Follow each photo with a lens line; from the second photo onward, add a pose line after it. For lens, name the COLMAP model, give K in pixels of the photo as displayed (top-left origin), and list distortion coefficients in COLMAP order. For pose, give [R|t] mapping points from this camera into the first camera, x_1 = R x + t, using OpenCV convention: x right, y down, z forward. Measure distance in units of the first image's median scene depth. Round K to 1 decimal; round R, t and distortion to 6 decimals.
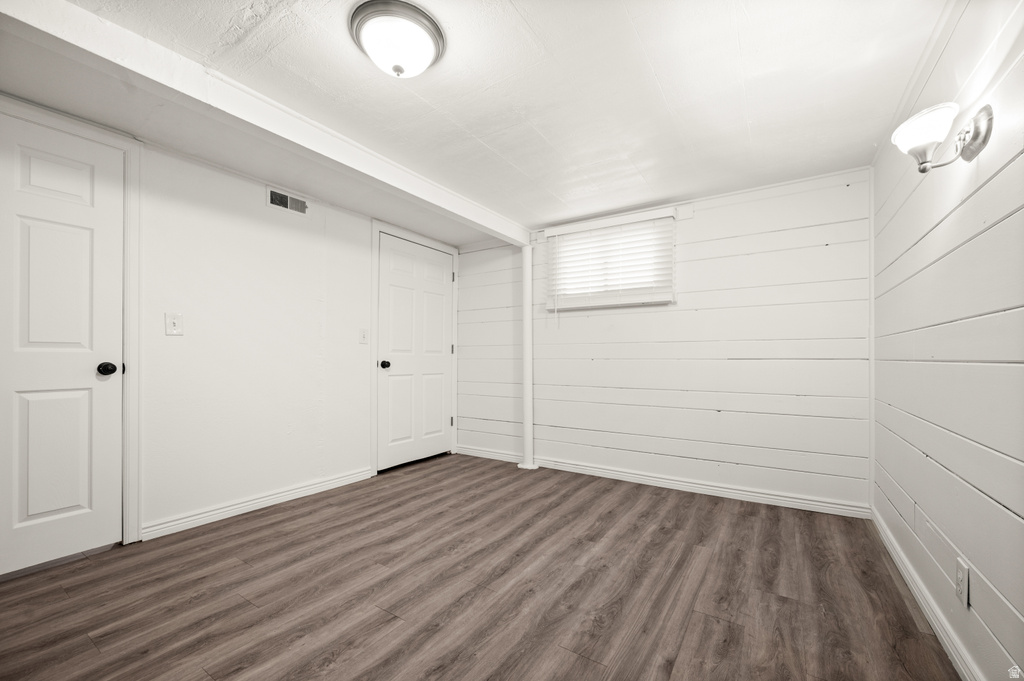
lens RADIAL K [[408.8, 0, 532.6], [0, 408.8, 357.2], [0, 0, 1]] dist [-0.003102, 0.000117]
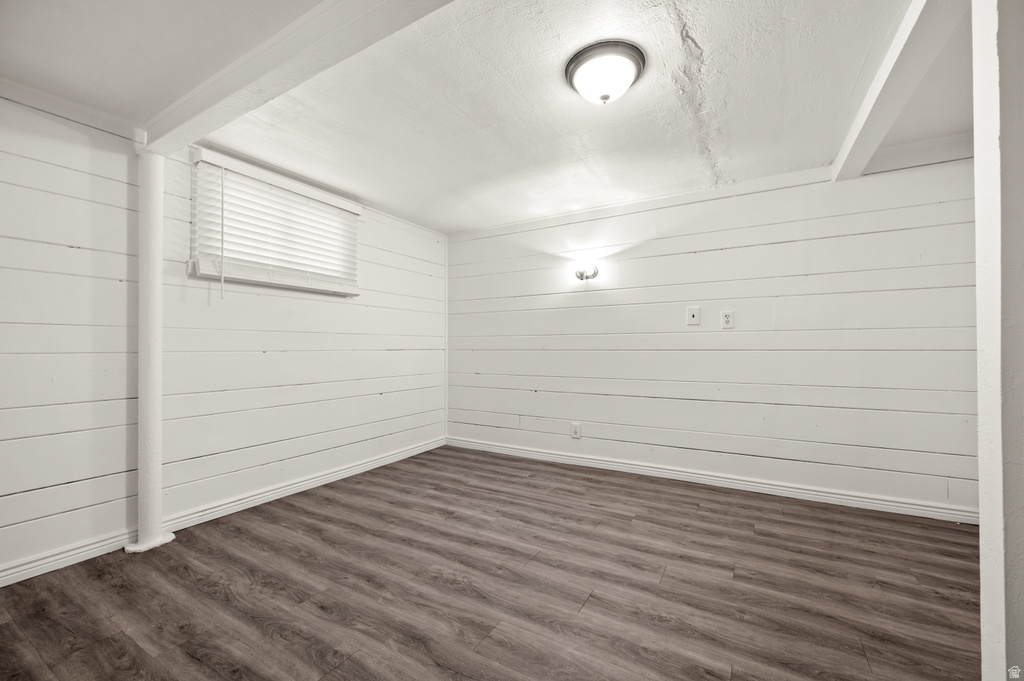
lens RADIAL K [[408.8, 0, 507.1], [0, 408.8, 344.3], [0, 0, 1]] dist [-0.003102, 0.000117]
pose [[-0.008740, 0.006122, 0.999943, -0.883339], [0.001886, 0.999980, -0.006106, -0.004760], [-0.999960, 0.001833, -0.008752, 0.776564]]
